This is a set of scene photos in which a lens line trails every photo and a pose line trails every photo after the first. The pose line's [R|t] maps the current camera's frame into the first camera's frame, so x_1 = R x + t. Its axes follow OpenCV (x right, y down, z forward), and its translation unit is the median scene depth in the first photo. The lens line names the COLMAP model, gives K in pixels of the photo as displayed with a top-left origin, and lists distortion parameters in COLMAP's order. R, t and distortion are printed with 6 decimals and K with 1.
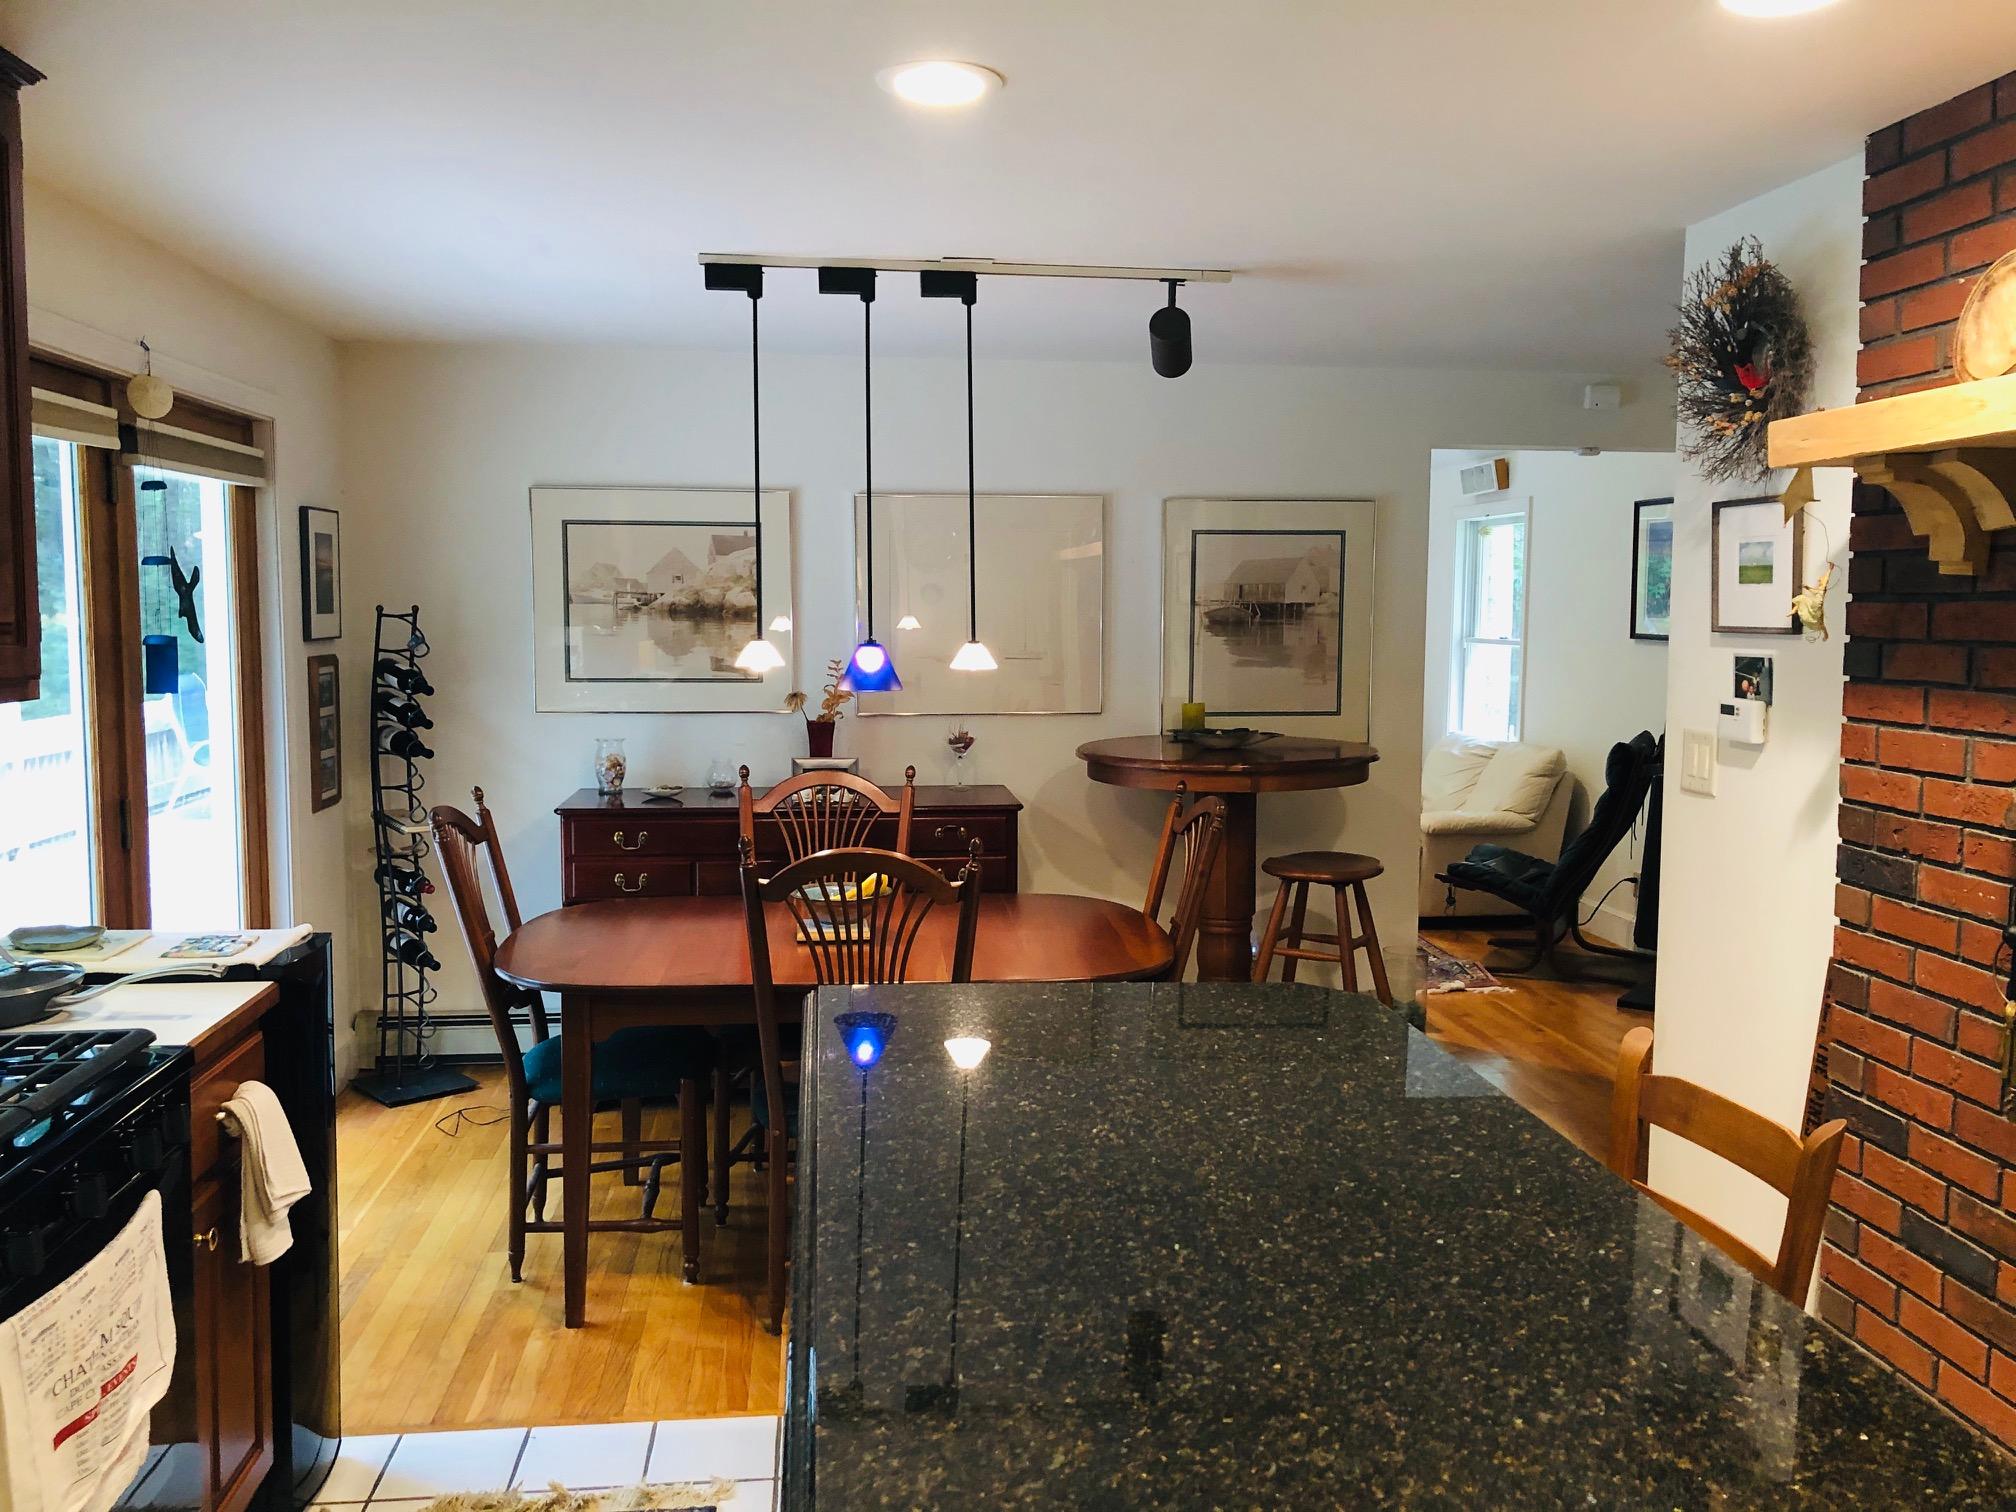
lens RADIAL K [[1660.2, 0, 1007.2], [0, 1660.2, 749.2], [0, 0, 1]] dist [-0.002283, -0.002358]
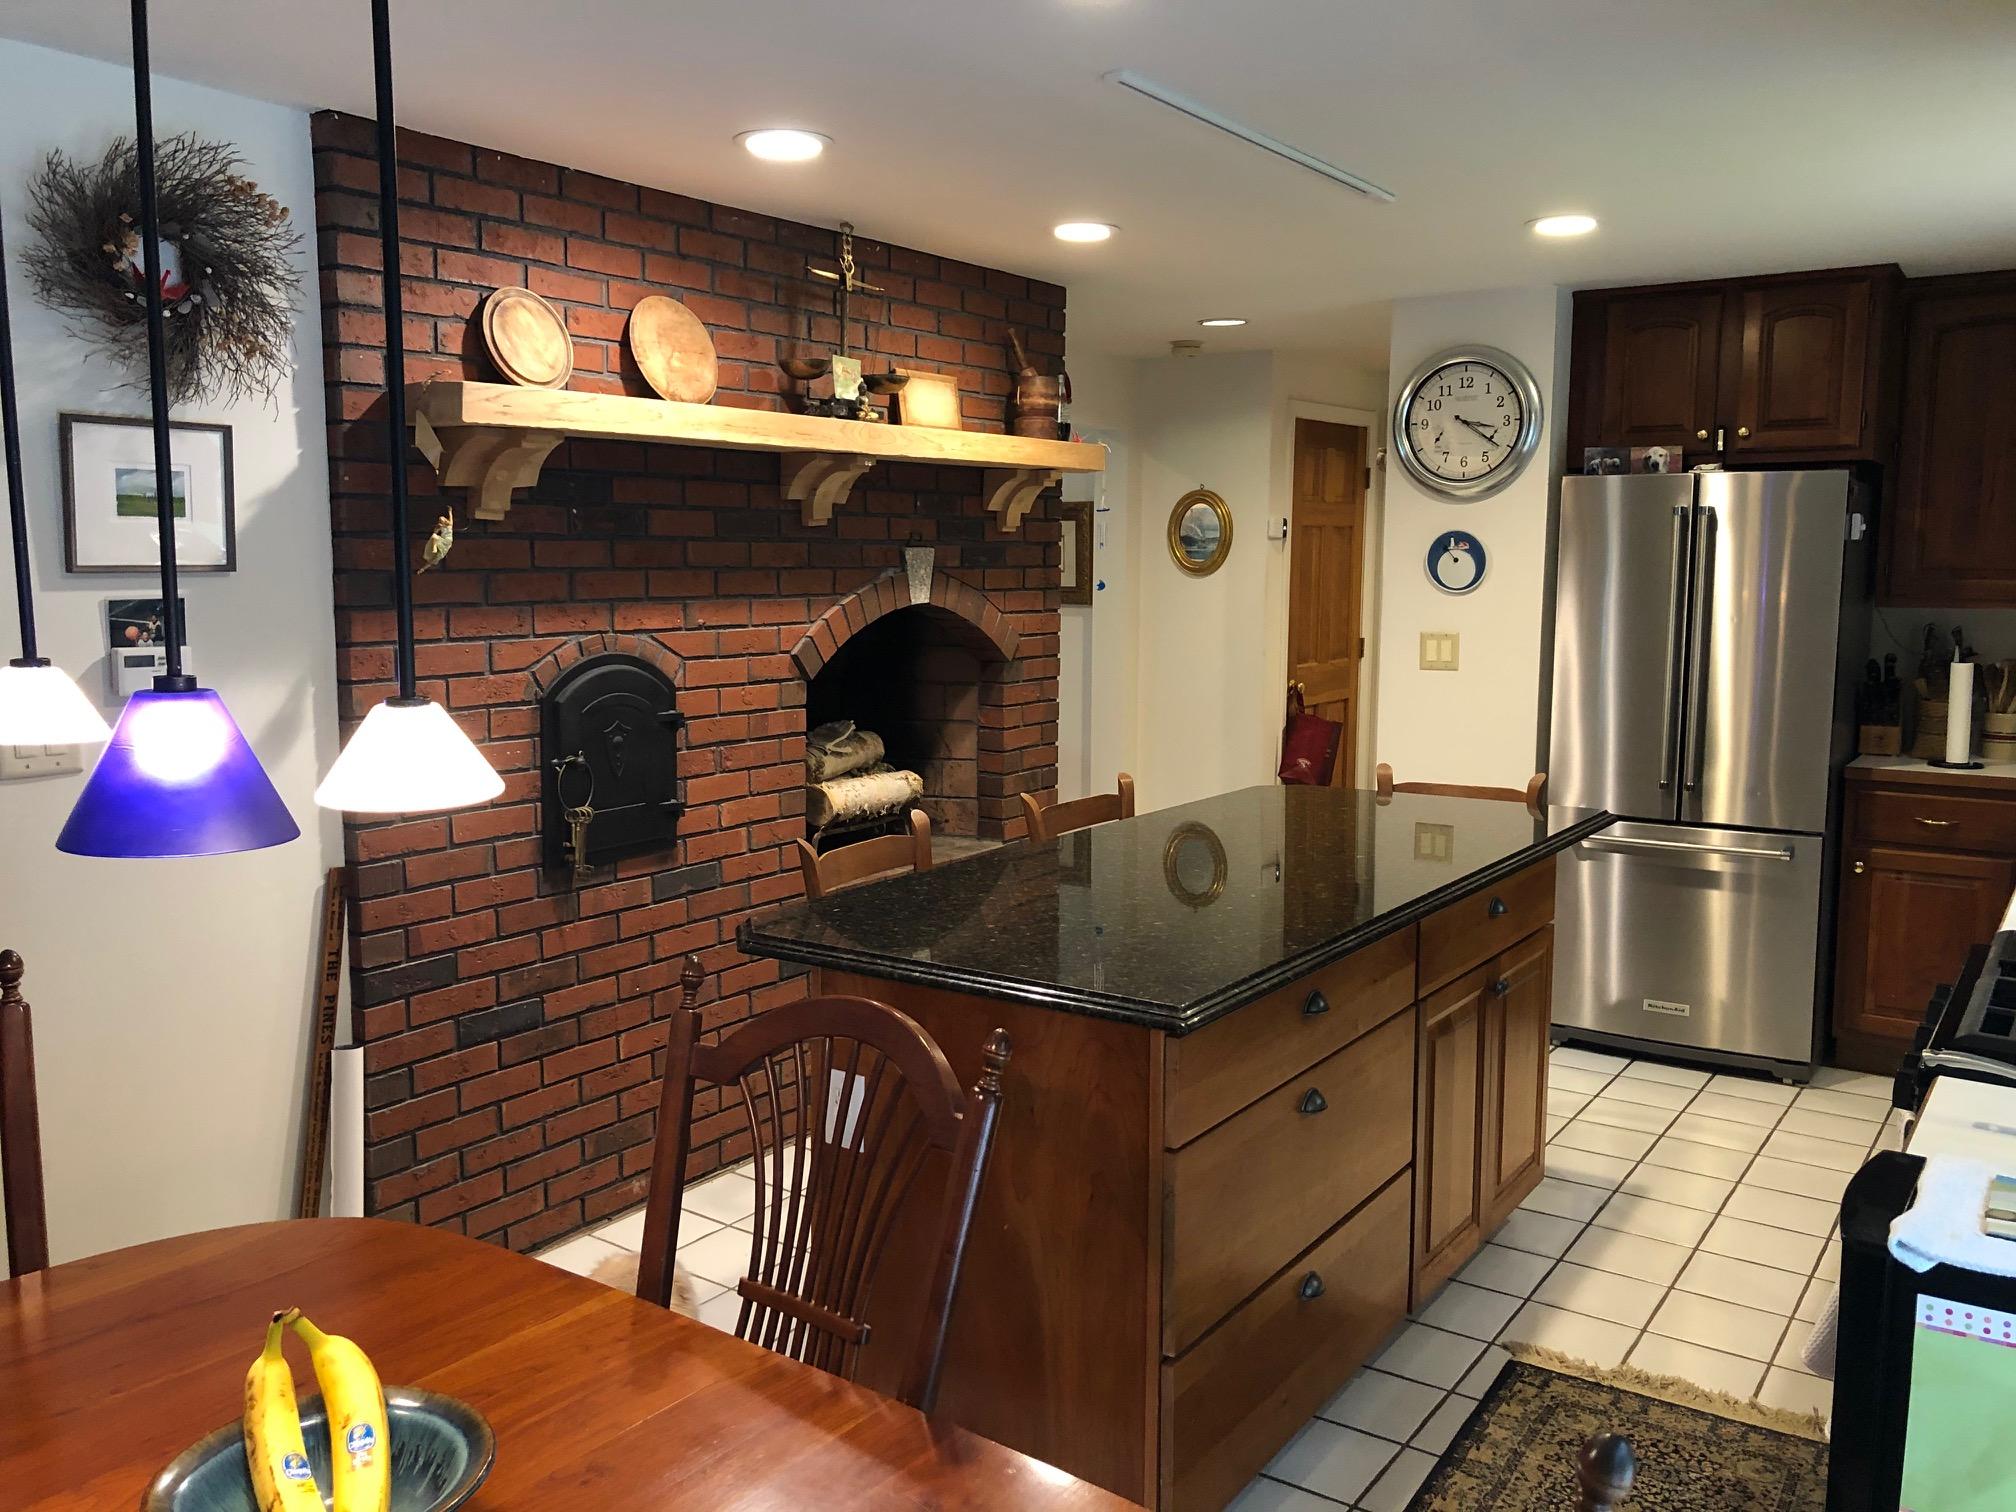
lens RADIAL K [[1660.2, 0, 1004.5], [0, 1660.2, 753.8], [0, 0, 1]] dist [-0.002283, -0.002358]
pose [[-0.767989, -0.086118, 0.634647, -0.556485], [0.047854, 0.980433, 0.190947, -0.142849], [-0.638673, 0.177016, -0.748841, 1.623154]]
